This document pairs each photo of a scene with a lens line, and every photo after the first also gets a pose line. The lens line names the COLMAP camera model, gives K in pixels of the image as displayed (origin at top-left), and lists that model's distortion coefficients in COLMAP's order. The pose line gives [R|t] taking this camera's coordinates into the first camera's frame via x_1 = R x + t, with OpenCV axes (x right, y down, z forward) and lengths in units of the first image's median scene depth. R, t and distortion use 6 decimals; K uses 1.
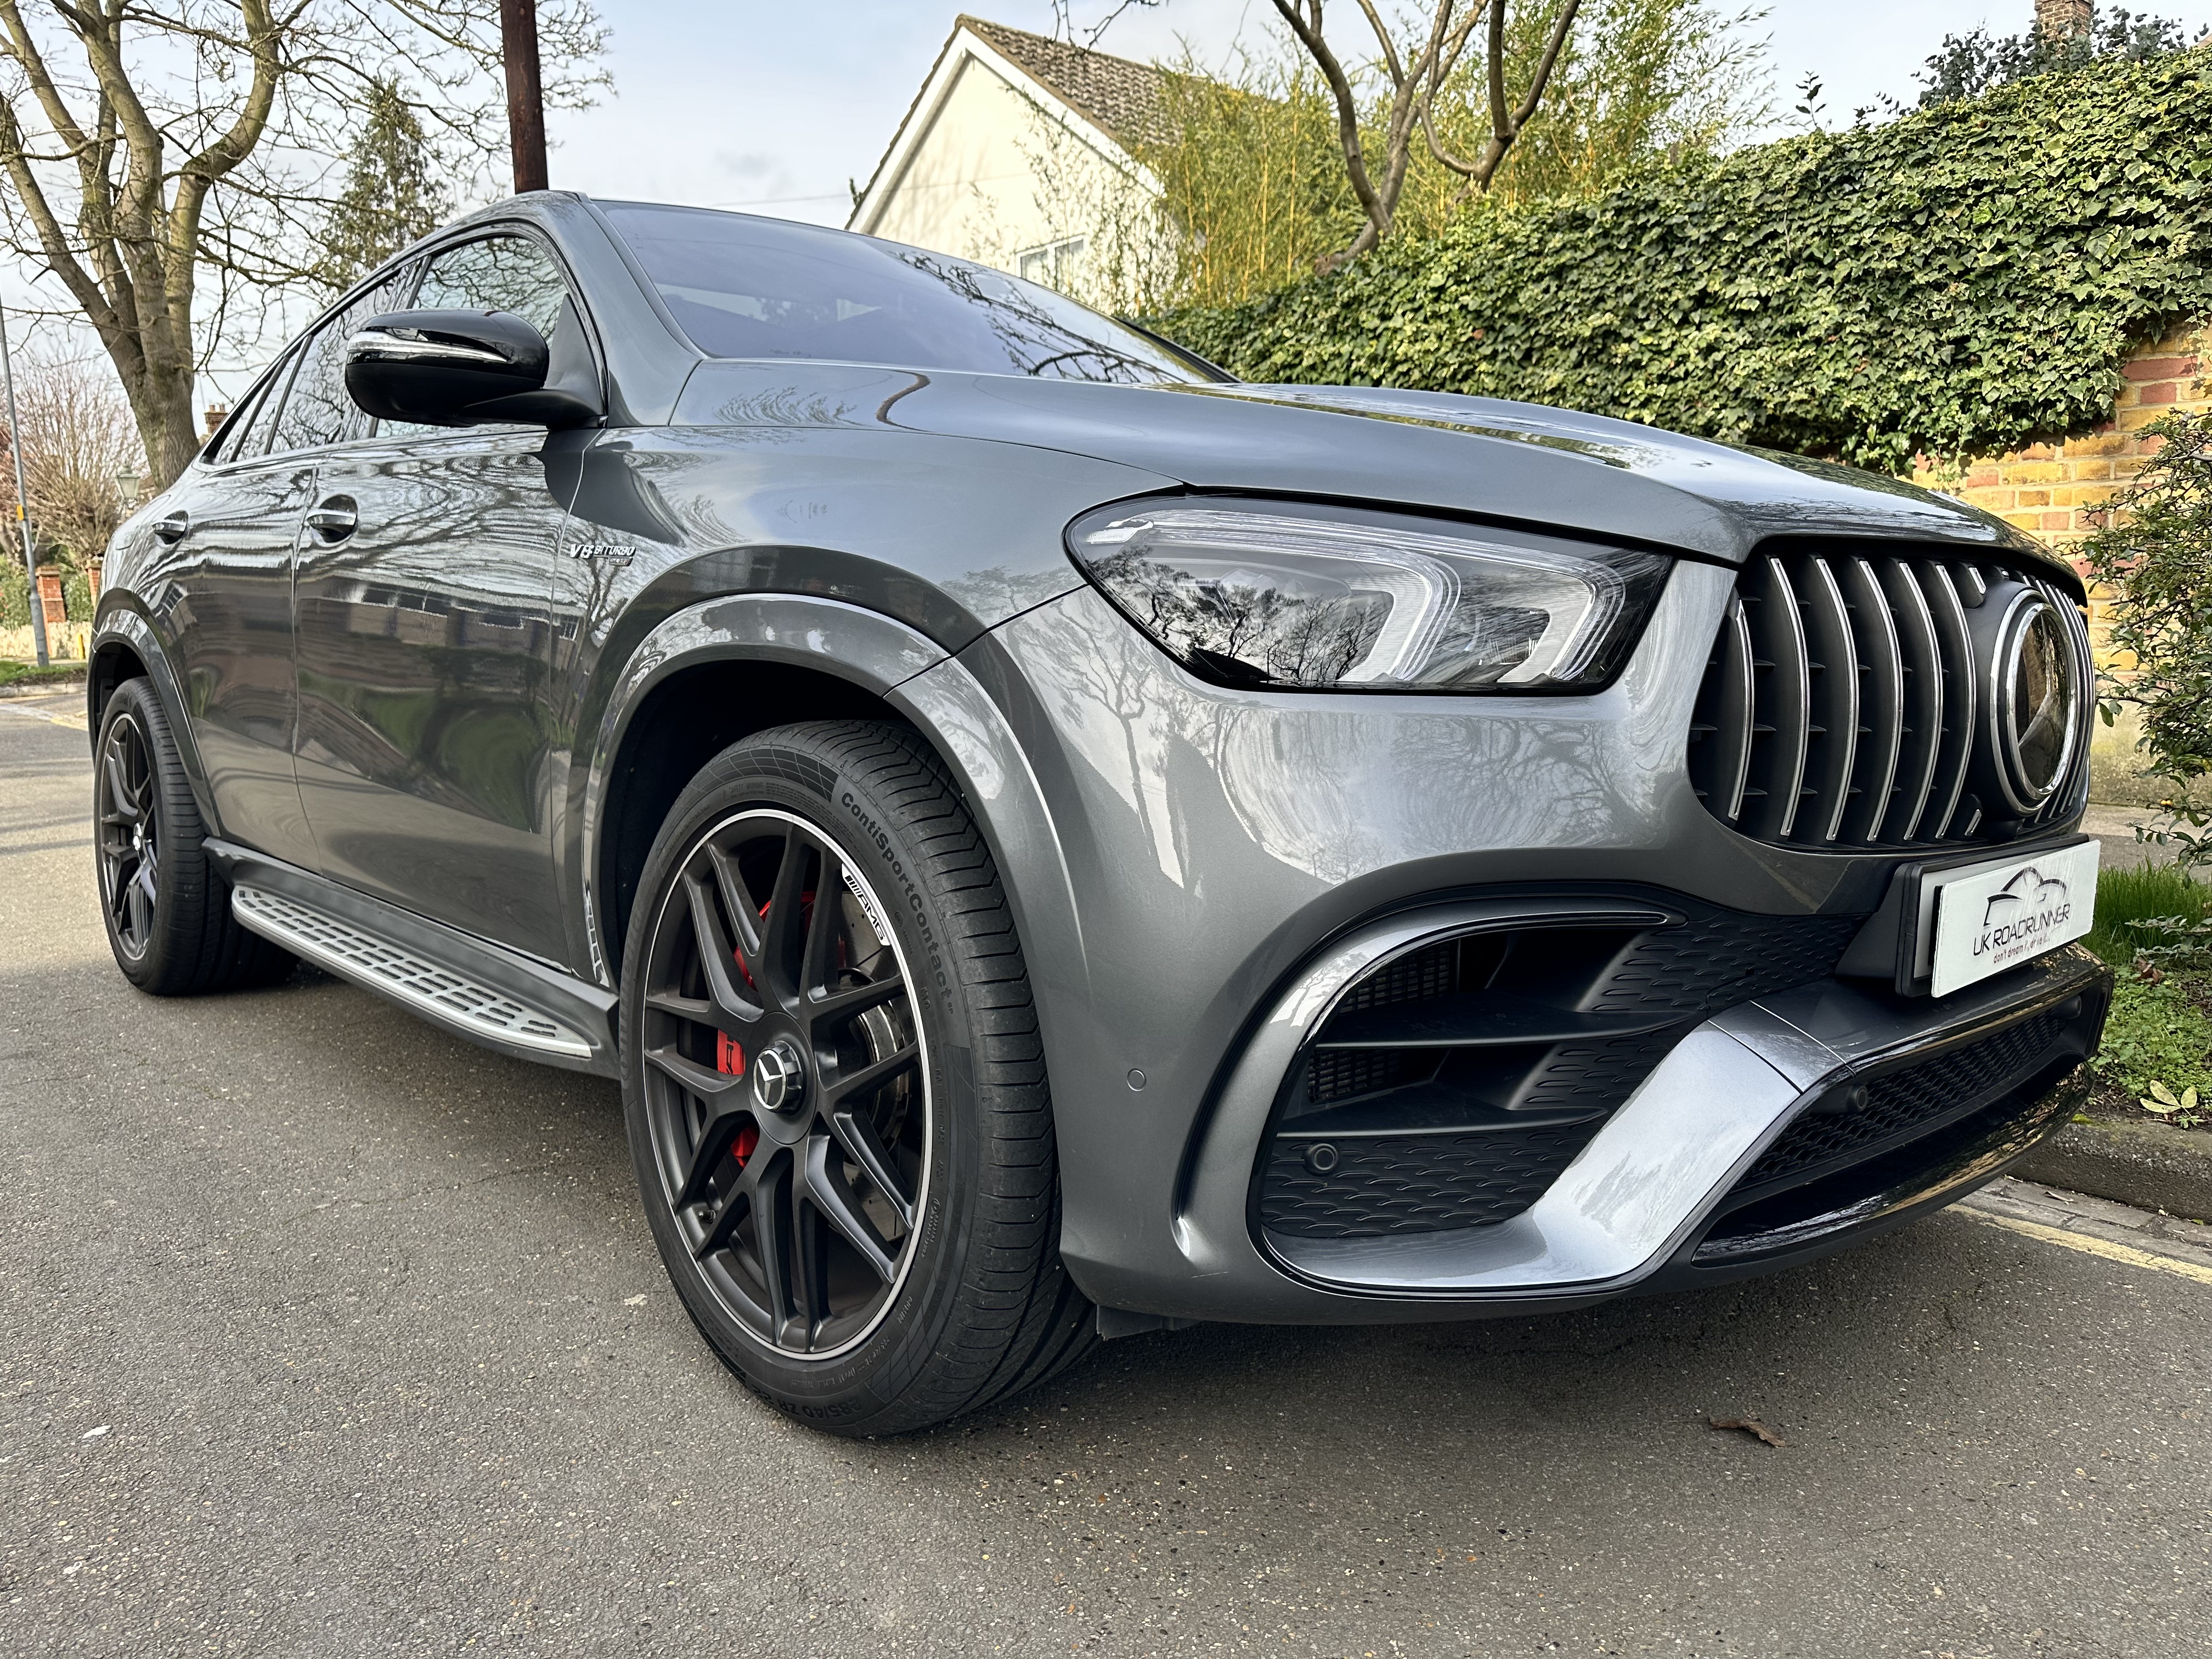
lens RADIAL K [[1609.1, 0, 1107.0], [0, 1609.1, 843.8], [0, 0, 1]] dist [-0.025883, 0.022841]
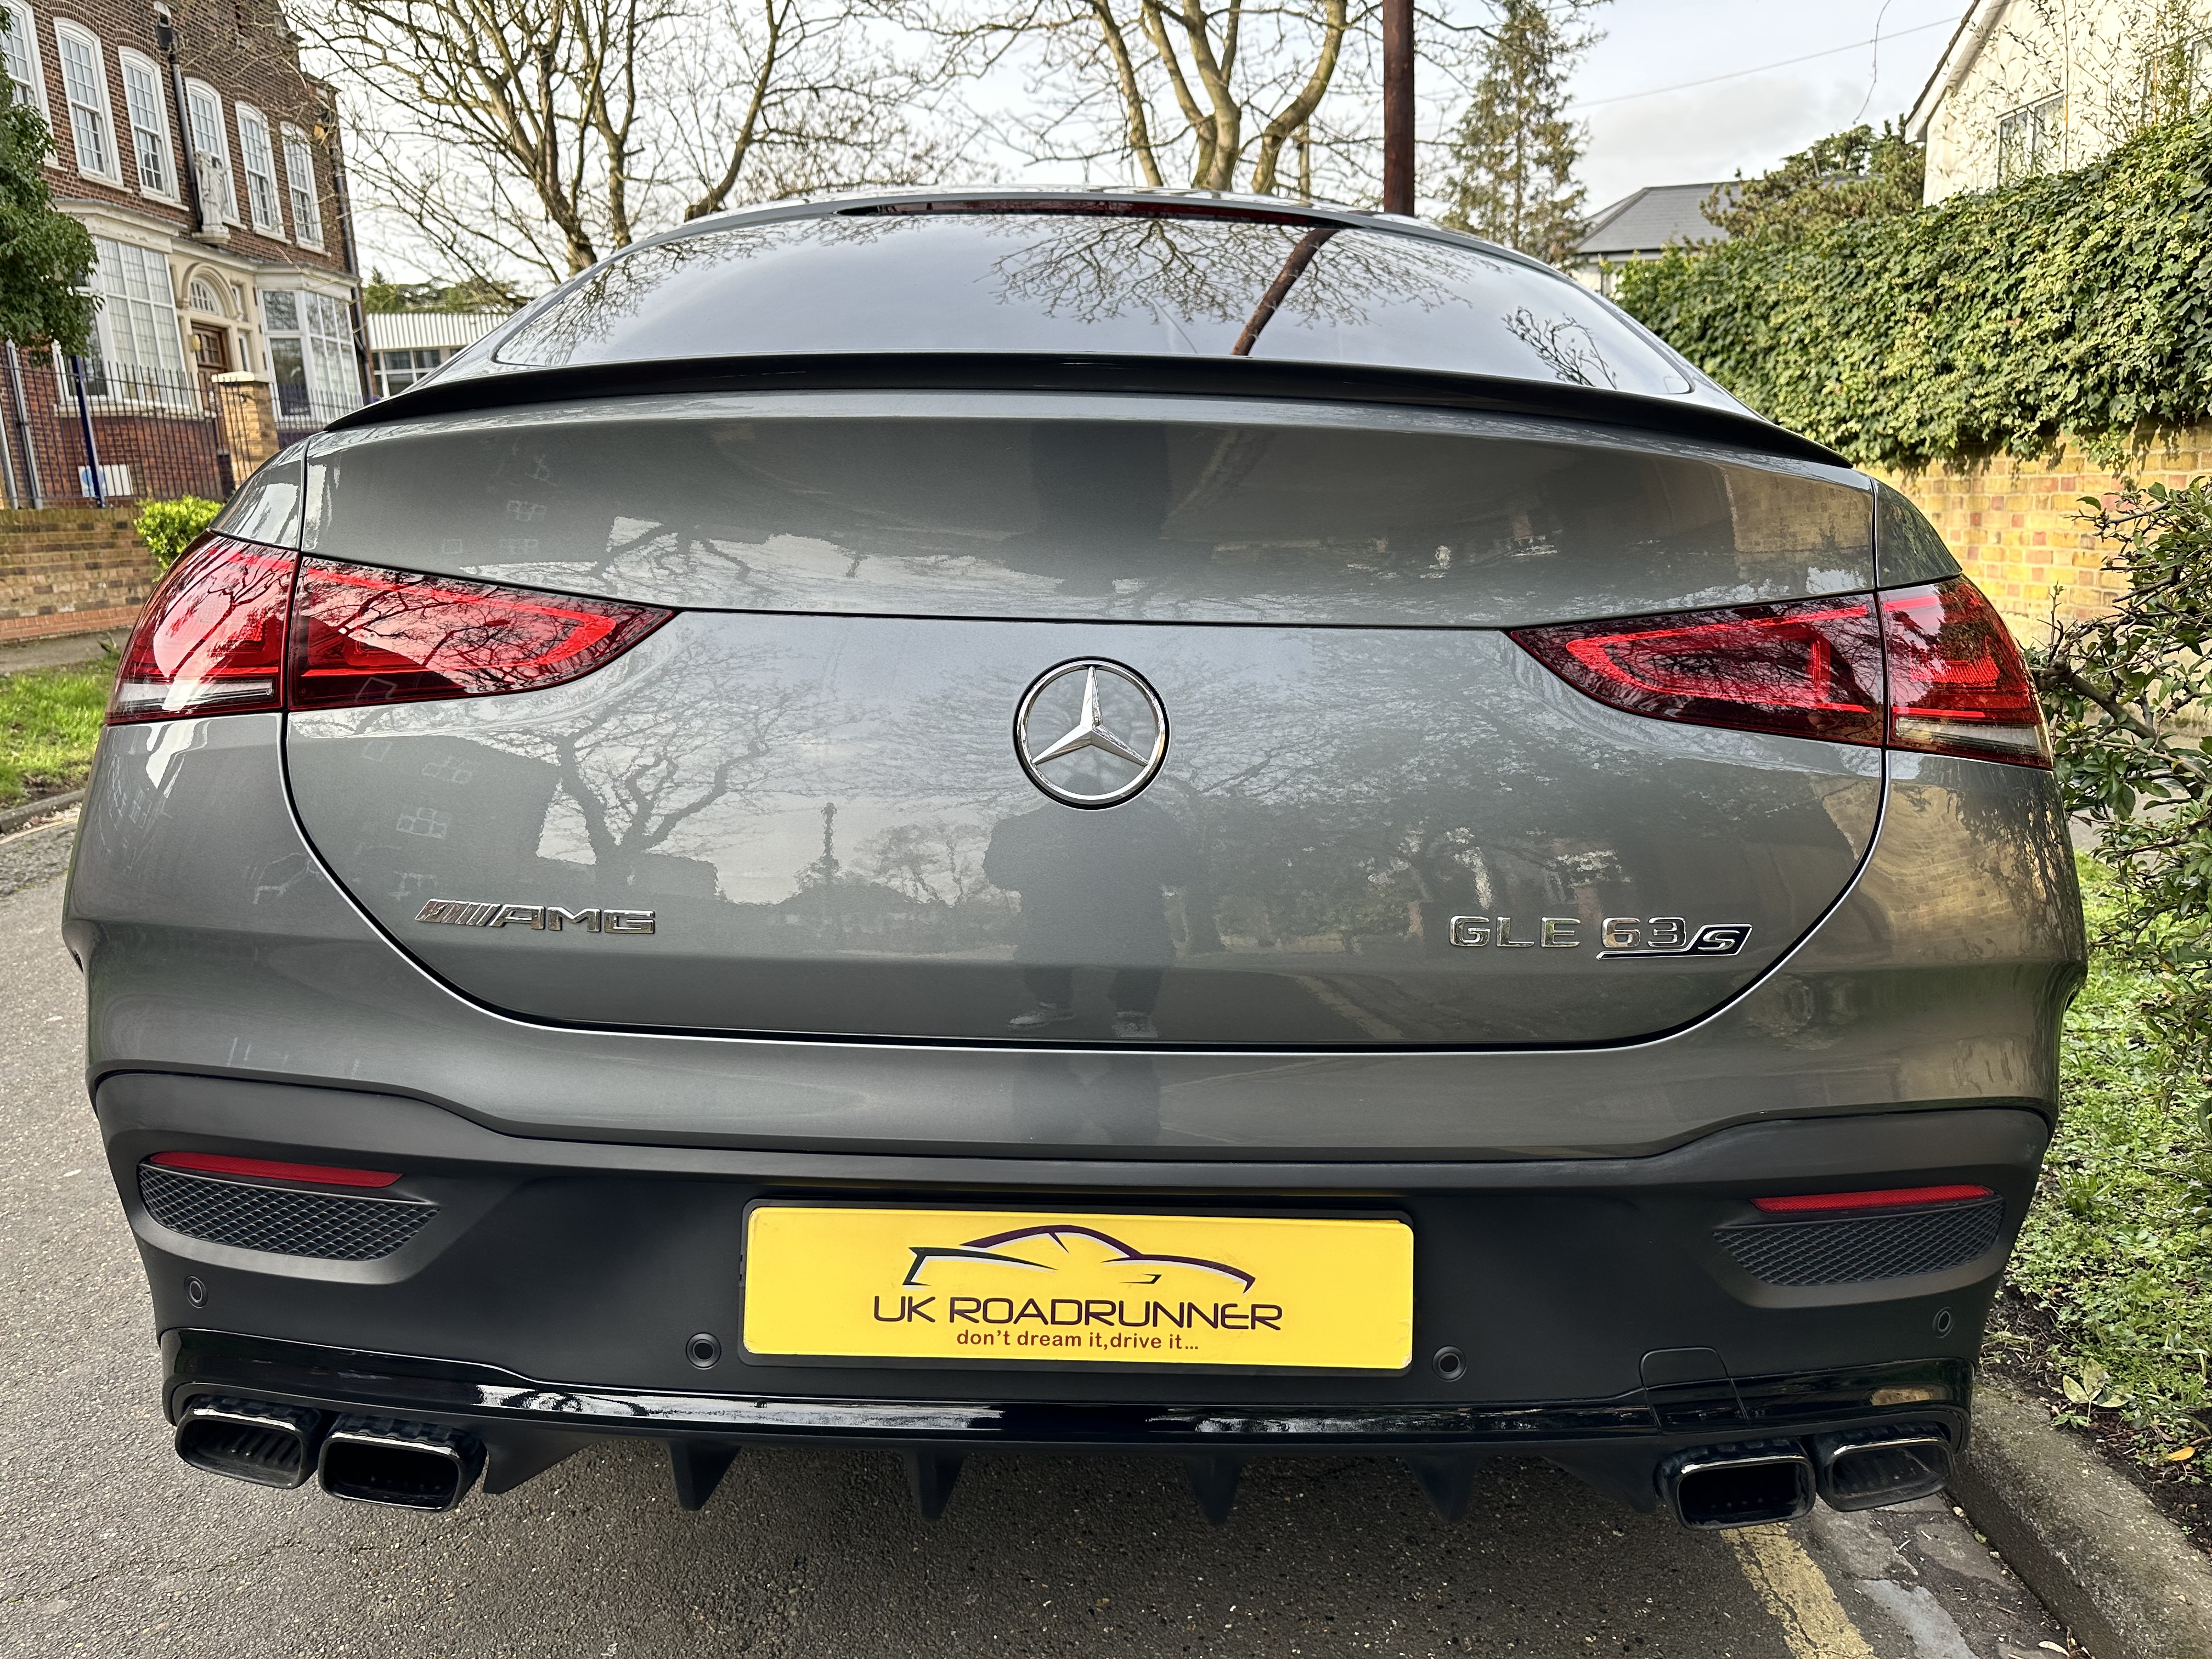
lens RADIAL K [[1612.6, 0, 1106.0], [0, 1612.6, 829.5], [0, 0, 1]] dist [-0.001509, -0.005938]
pose [[0.746547, 0.121221, -0.654196, 0.388420], [-0.071092, 0.992167, 0.102719, -0.071385], [0.661523, -0.030177, 0.749317, 0.062752]]
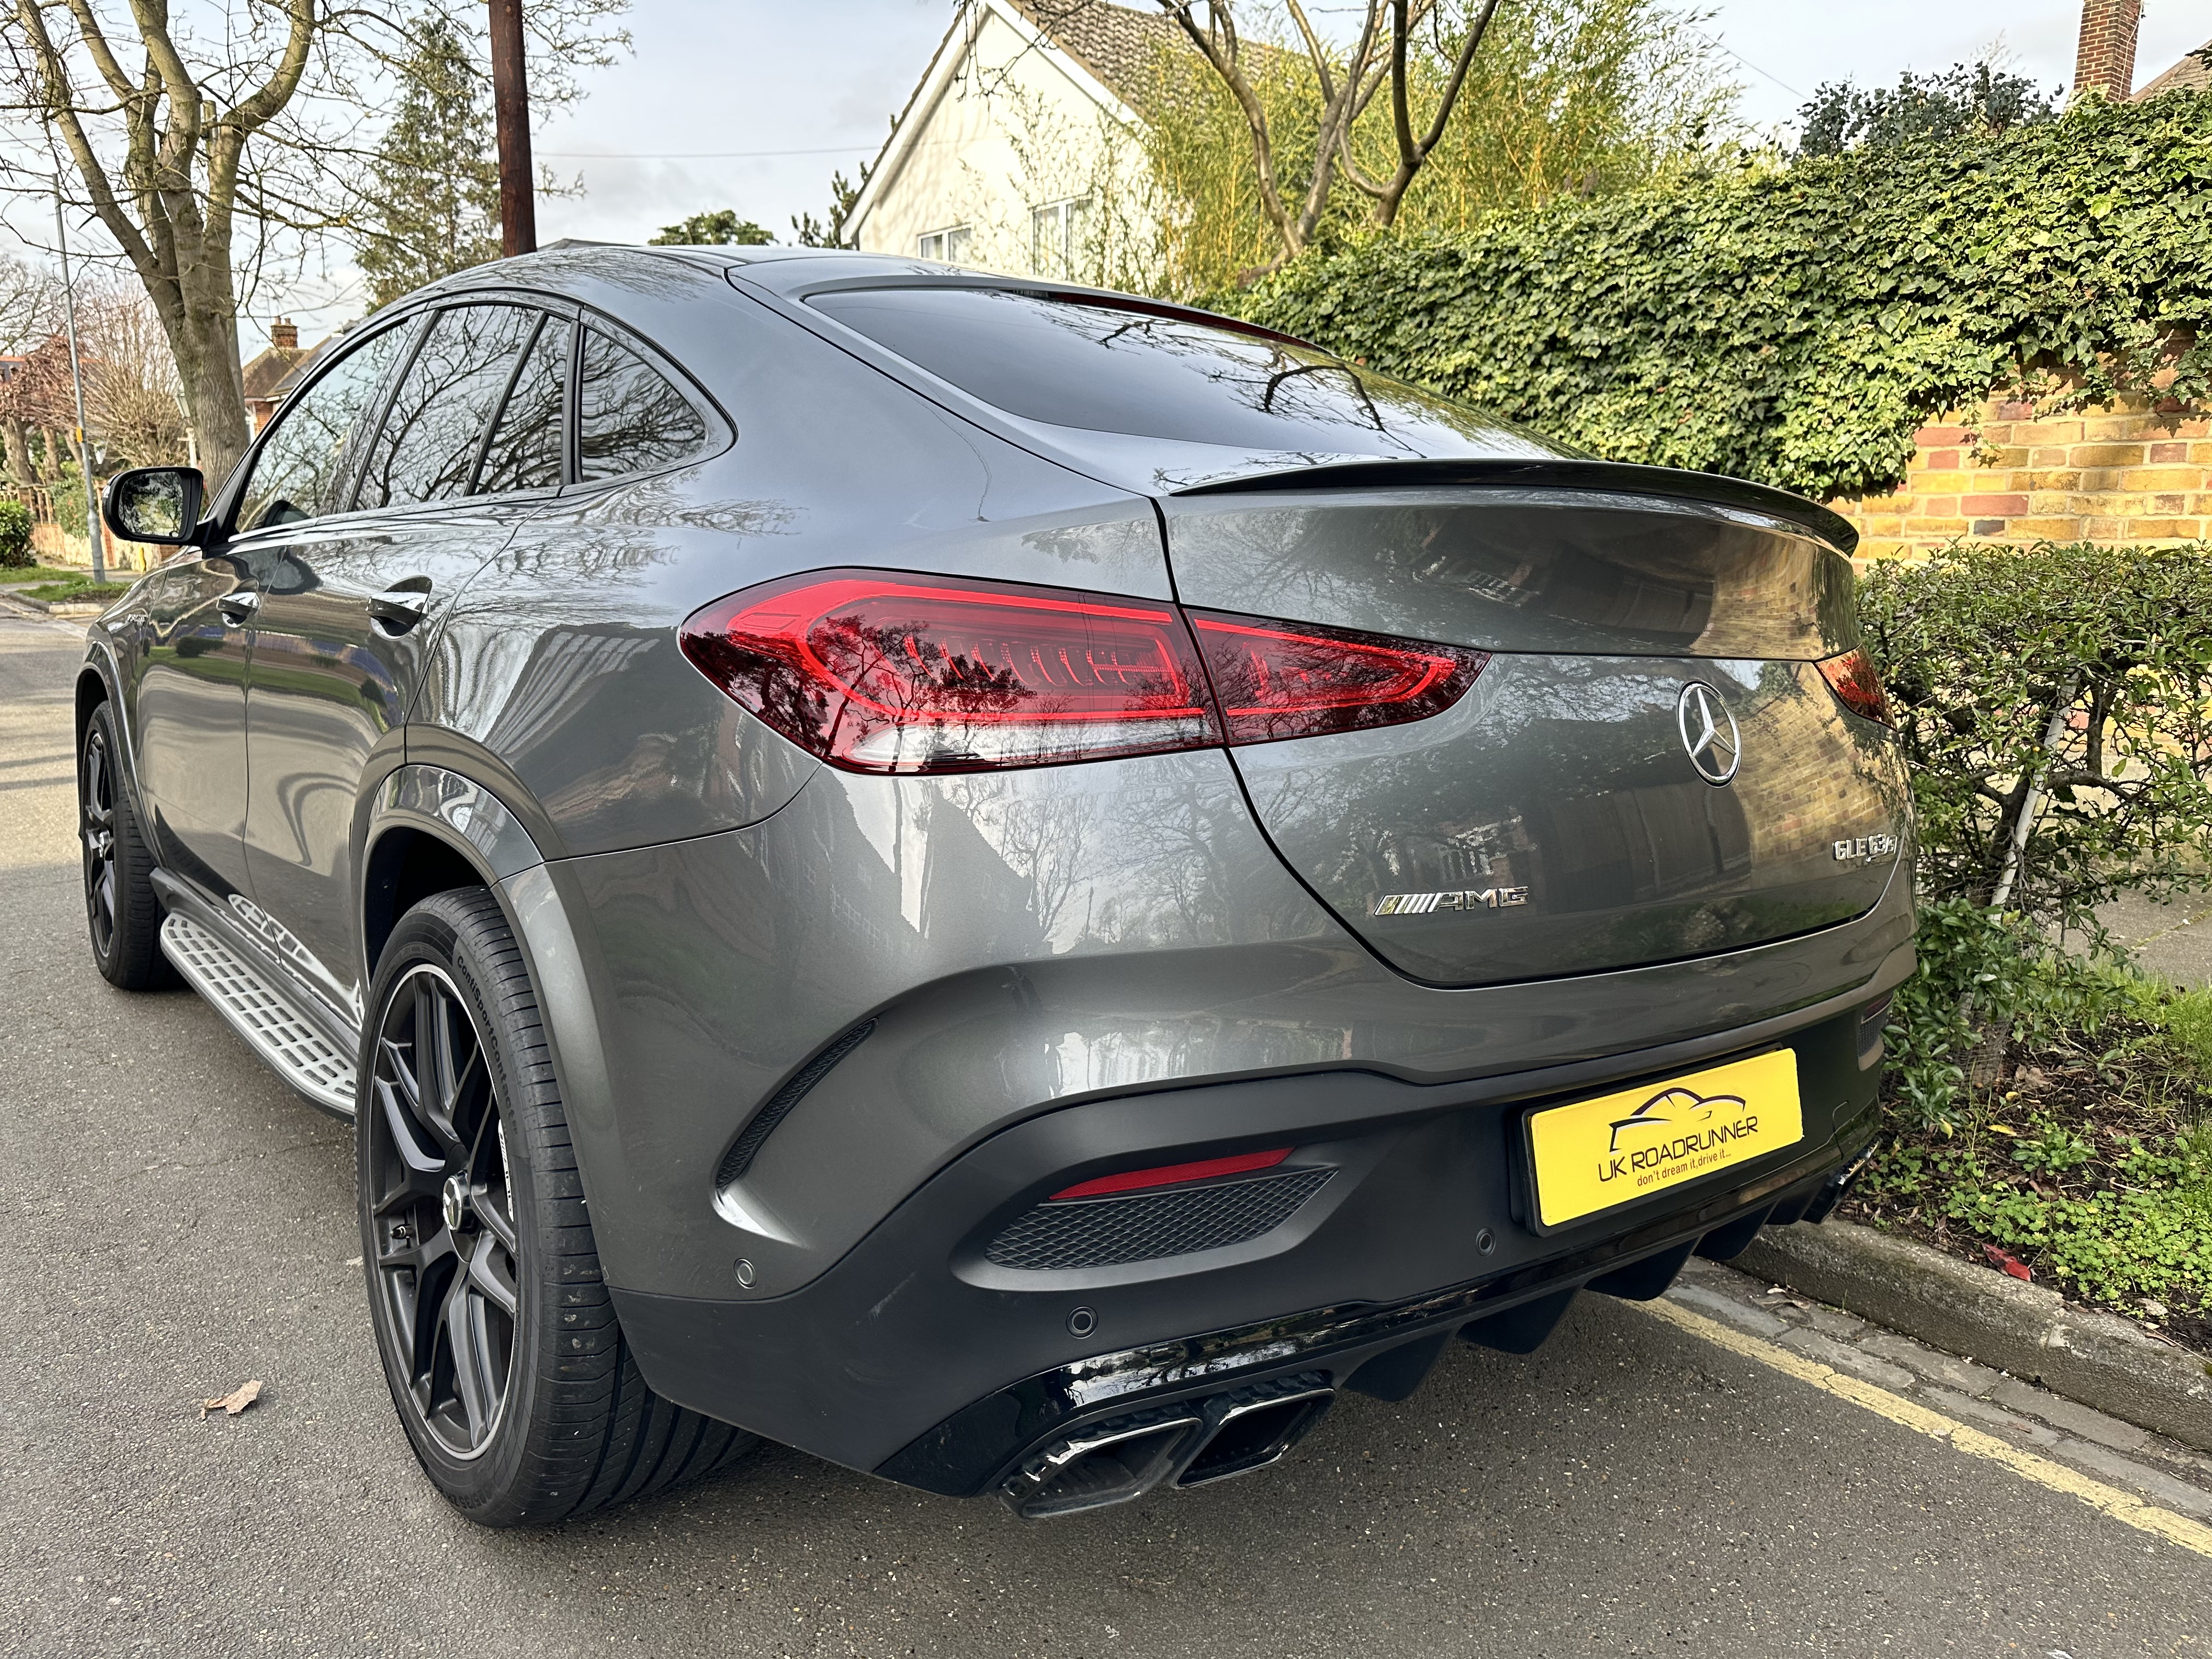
lens RADIAL K [[1612.6, 0, 1106.0], [0, 1612.6, 829.5], [0, 0, 1]] dist [-0.001509, -0.005938]
pose [[0.998482, 0.036470, -0.041272, 0.137769], [-0.034814, 0.998587, 0.040145, -0.052850], [0.042678, -0.038648, 0.998341, -0.099392]]
